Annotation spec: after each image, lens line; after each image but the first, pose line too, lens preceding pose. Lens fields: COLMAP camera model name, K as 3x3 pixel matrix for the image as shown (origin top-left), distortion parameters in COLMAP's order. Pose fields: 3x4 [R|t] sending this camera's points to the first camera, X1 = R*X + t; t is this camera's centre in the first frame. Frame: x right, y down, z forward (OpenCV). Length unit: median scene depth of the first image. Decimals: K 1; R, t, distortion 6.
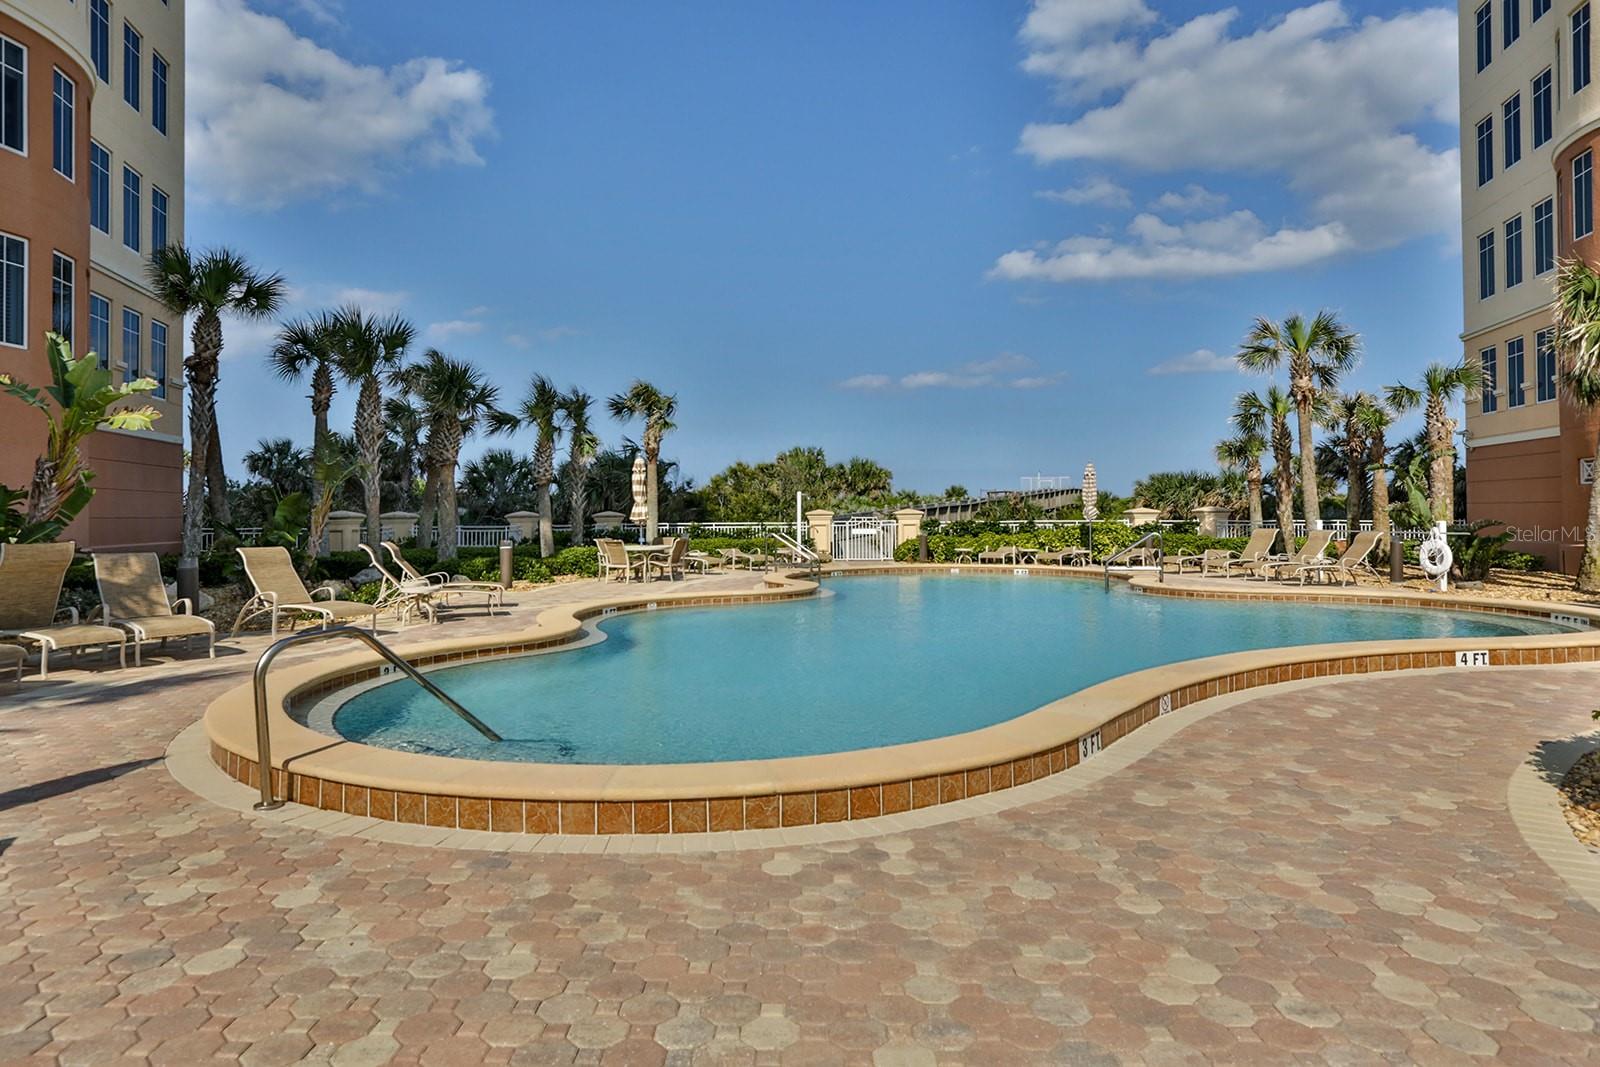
lens RADIAL K [[941.9, 0, 799.5], [0, 941.9, 521.0], [0, 0, 1]] dist [-0.004193, -0.000655]
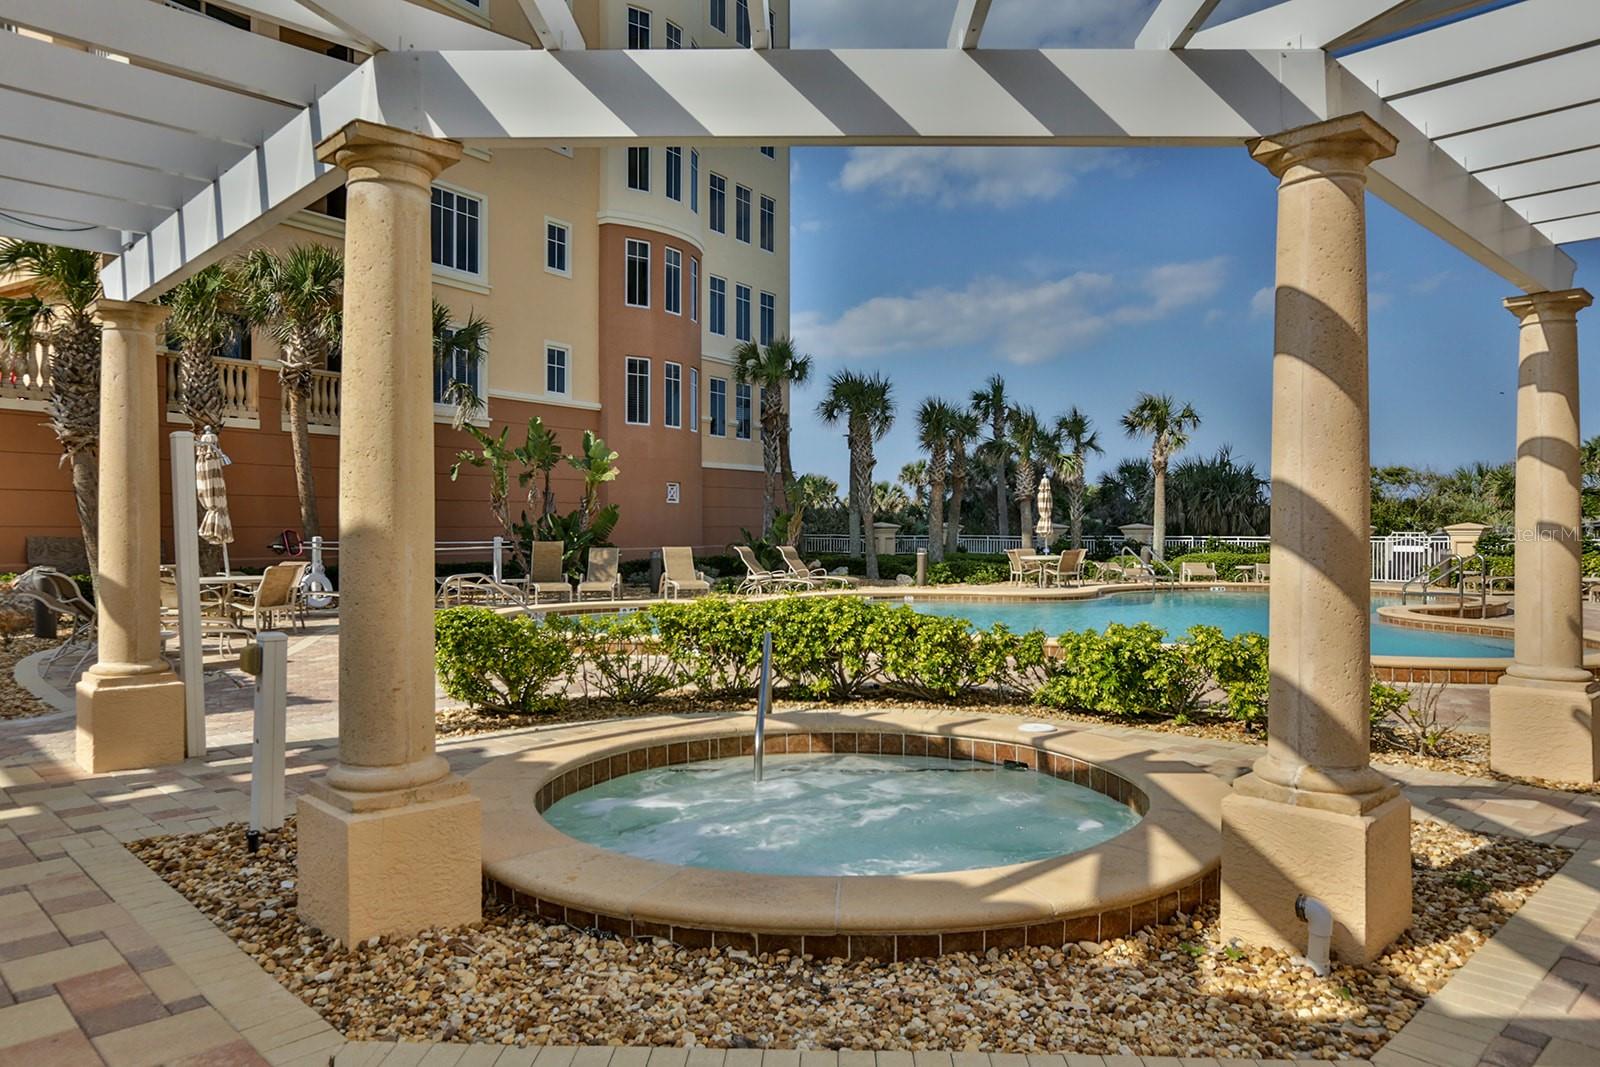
lens RADIAL K [[1064.8, 0, 800.6], [0, 1064.8, 536.3], [0, 0, 1]] dist [0.002919, 0.000163]
pose [[0.736386, 0.012952, -0.676438, 0.464196], [-0.009889, 0.999916, 0.008379, -0.004416], [0.676489, 0.000519, 0.736452, -0.142123]]
